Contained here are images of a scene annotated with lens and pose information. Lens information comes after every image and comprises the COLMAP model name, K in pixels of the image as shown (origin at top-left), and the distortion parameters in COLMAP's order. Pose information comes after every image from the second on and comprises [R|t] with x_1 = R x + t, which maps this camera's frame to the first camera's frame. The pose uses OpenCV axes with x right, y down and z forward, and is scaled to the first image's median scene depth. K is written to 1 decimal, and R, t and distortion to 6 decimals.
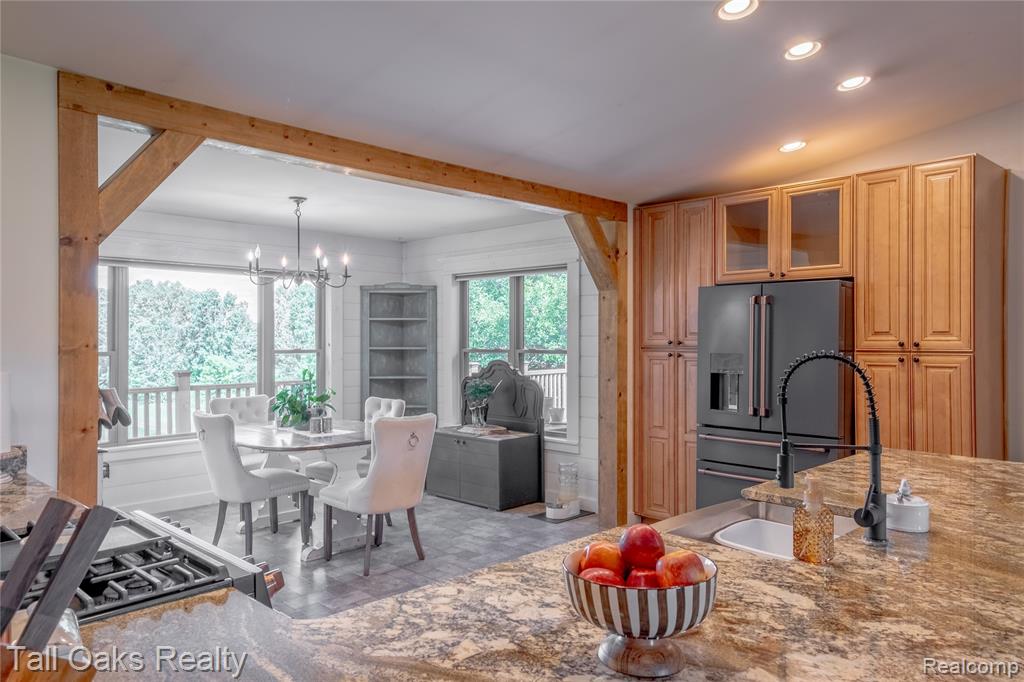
lens RADIAL K [[739.3, 0, 513.2], [0, 739.3, 343.8], [0, 0, 1]] dist [0.028395, 0.001071]
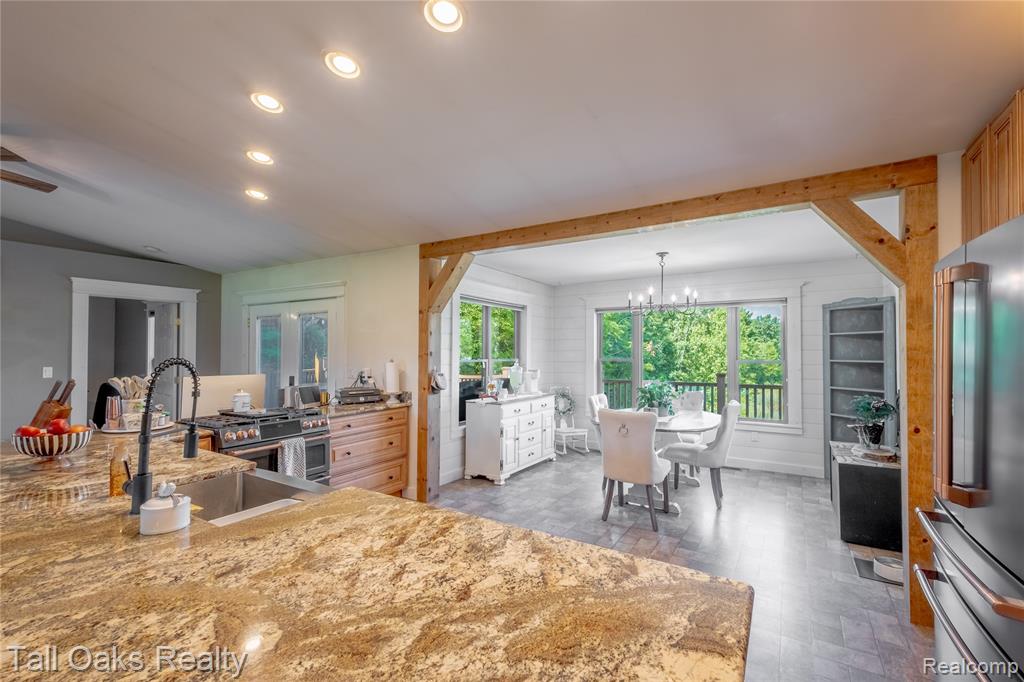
lens RADIAL K [[440.2, 0, 488.0], [0, 440.2, 345.5], [0, 0, 1]] dist [0.001444, -0.002273]
pose [[0.191774, -0.015748, -0.981313, 0.536166], [-0.006786, 0.999826, -0.017372, -0.002638], [0.981416, 0.009991, 0.191634, 0.579578]]
